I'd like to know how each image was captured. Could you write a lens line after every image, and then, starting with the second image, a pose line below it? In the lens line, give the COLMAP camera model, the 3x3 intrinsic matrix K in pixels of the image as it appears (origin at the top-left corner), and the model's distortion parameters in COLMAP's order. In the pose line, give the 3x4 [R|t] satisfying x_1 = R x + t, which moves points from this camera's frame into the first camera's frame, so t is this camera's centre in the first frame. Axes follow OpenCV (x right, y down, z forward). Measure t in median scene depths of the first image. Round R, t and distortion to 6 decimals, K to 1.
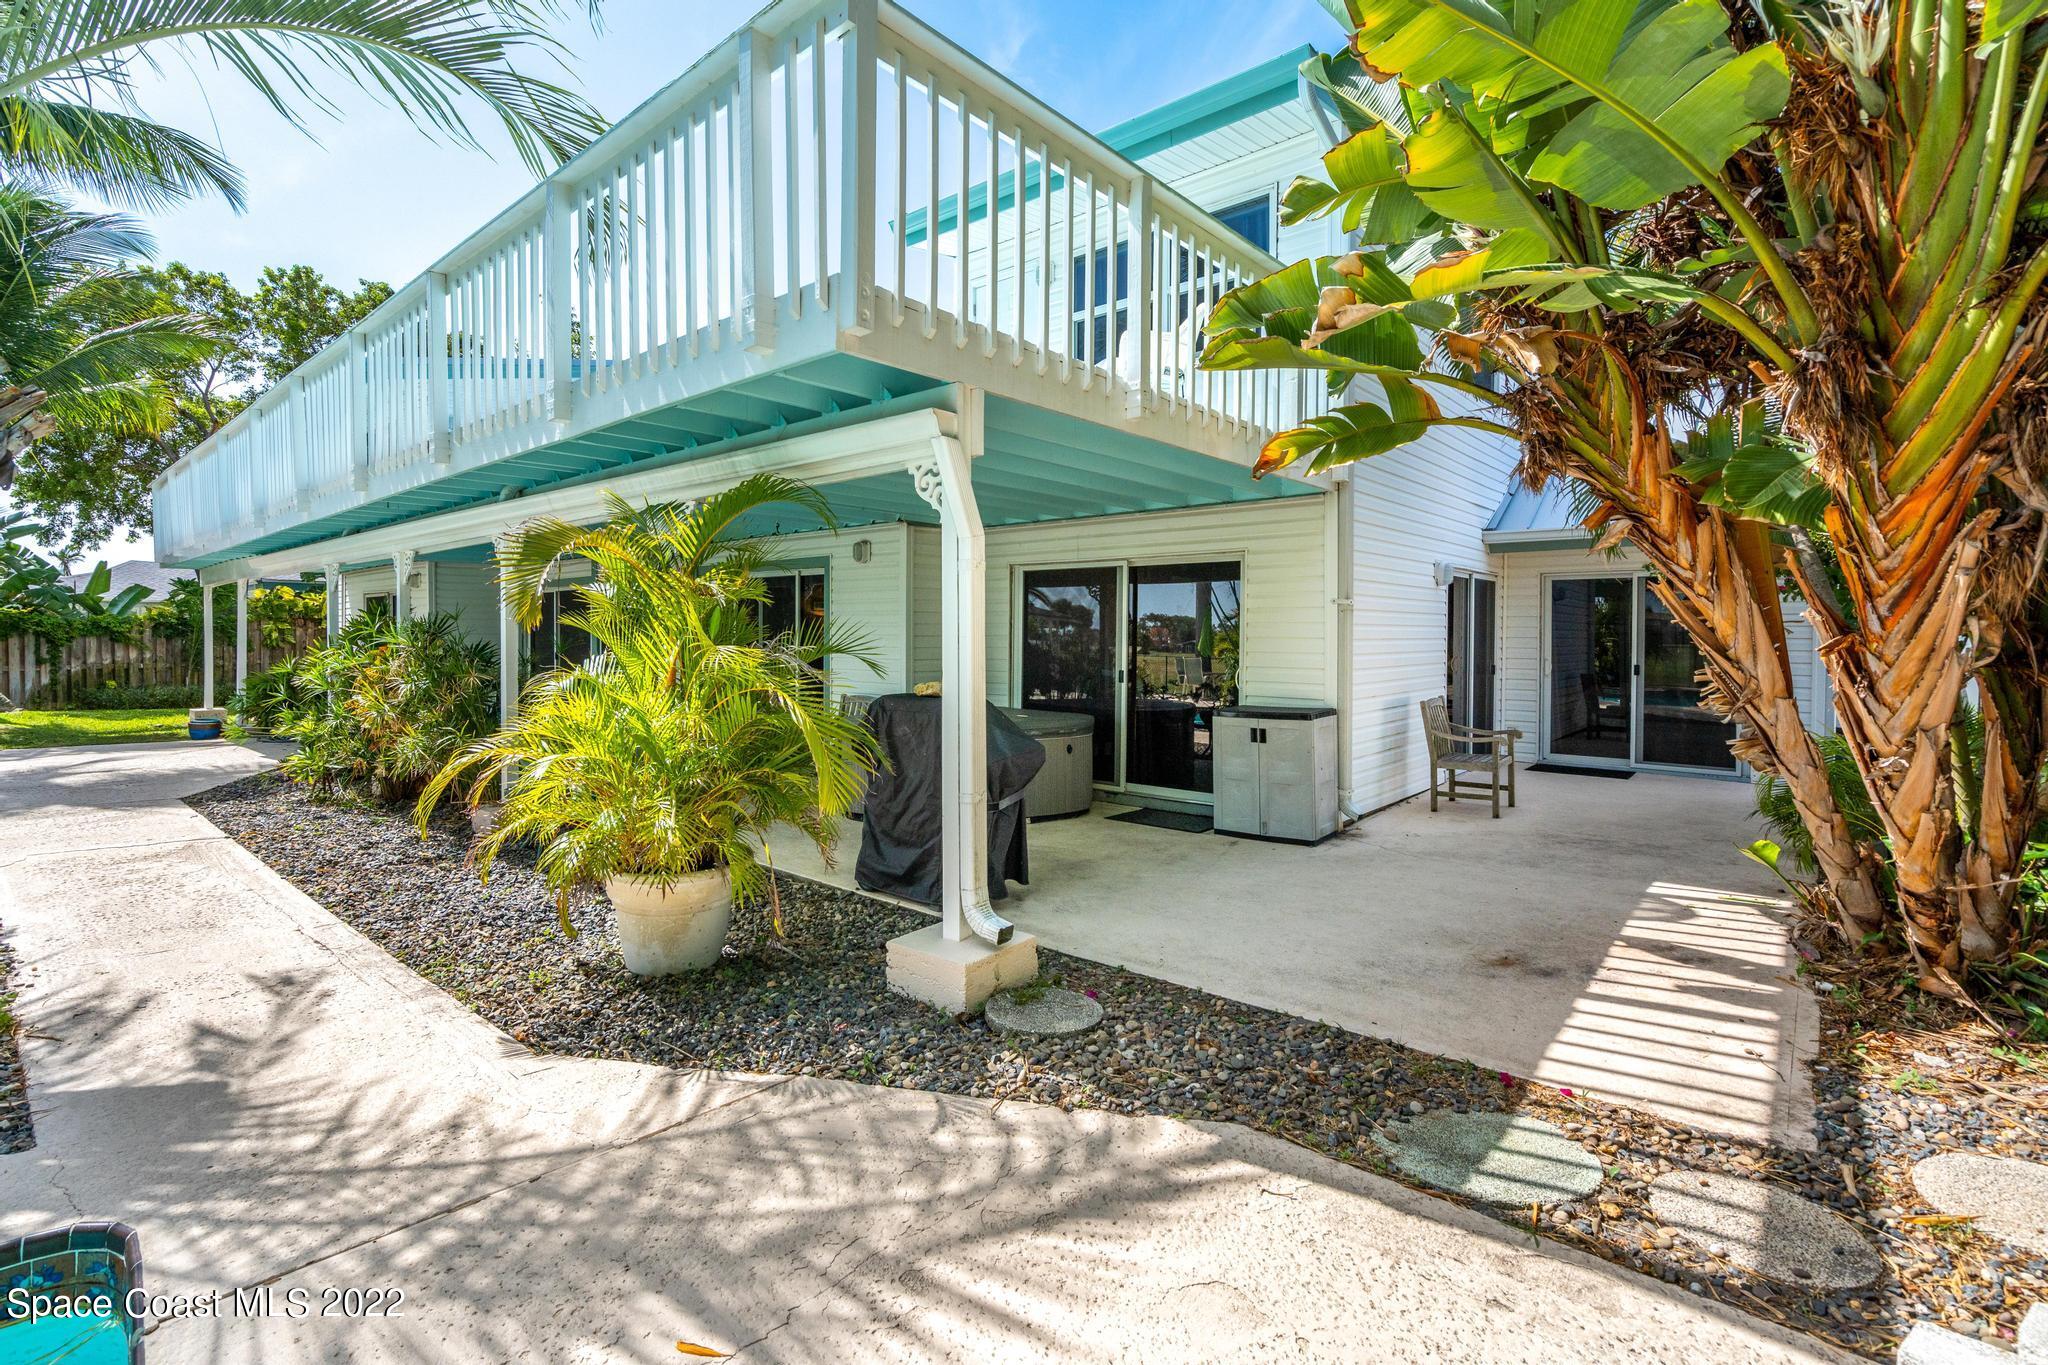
lens RADIAL K [[935.4, 0, 1031.3], [0, 935.4, 669.1], [0, 0, 1]] dist [-0.001284, -0.000432]
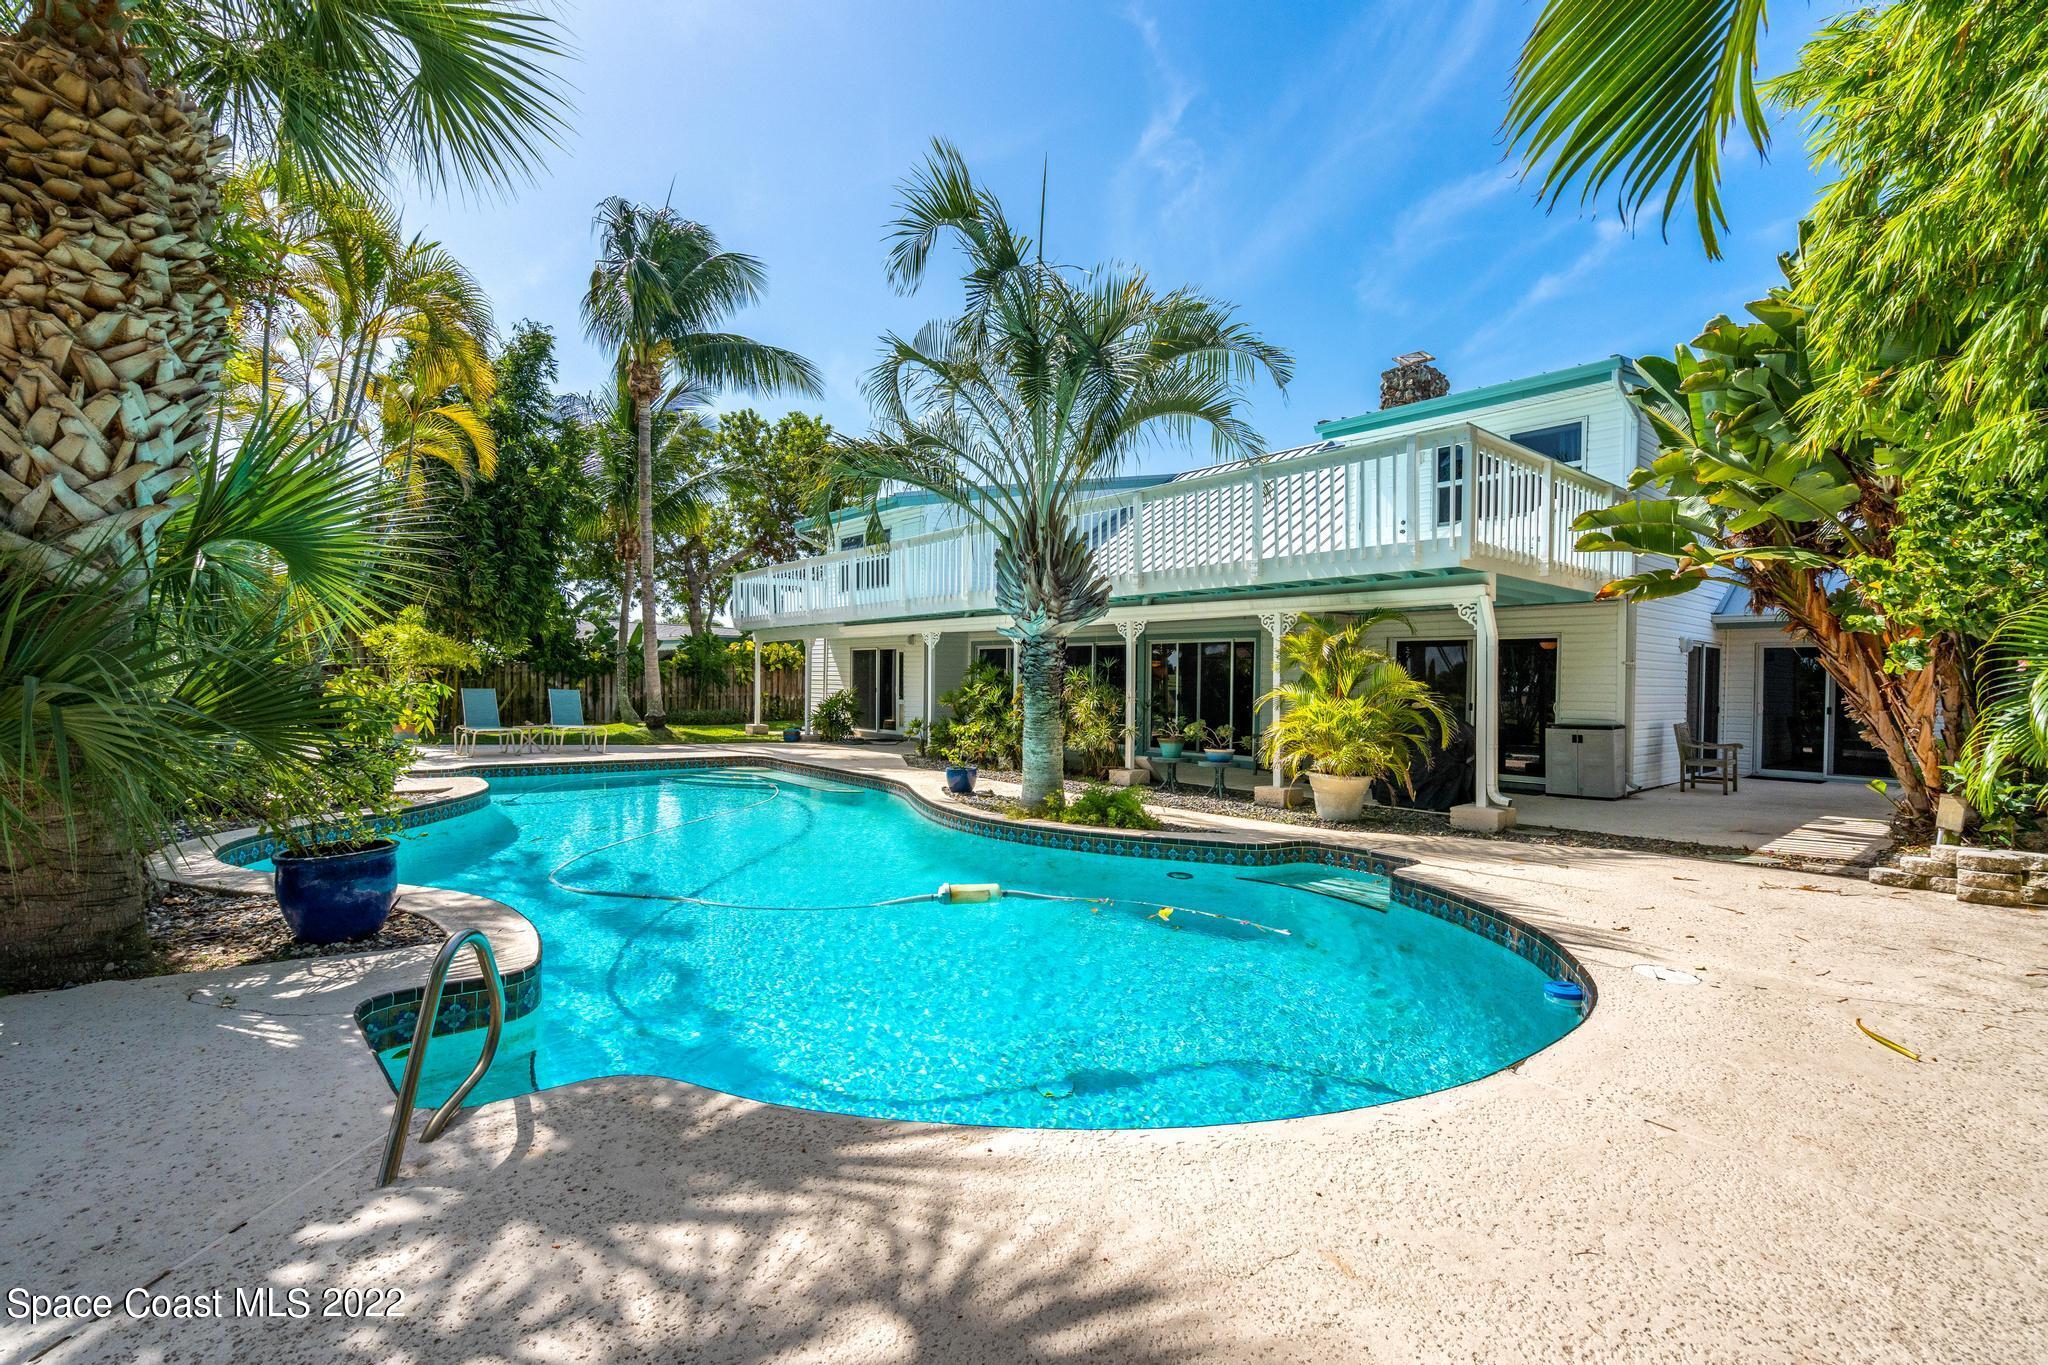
lens RADIAL K [[935.4, 0, 1014.3], [0, 935.4, 700.6], [0, 0, 1]] dist [-0.001284, -0.000432]
pose [[0.986572, 0.017336, -0.162402, -0.722849], [-0.020774, 0.999594, -0.019496, 0.077640], [0.161998, 0.022608, 0.986532, -1.263380]]
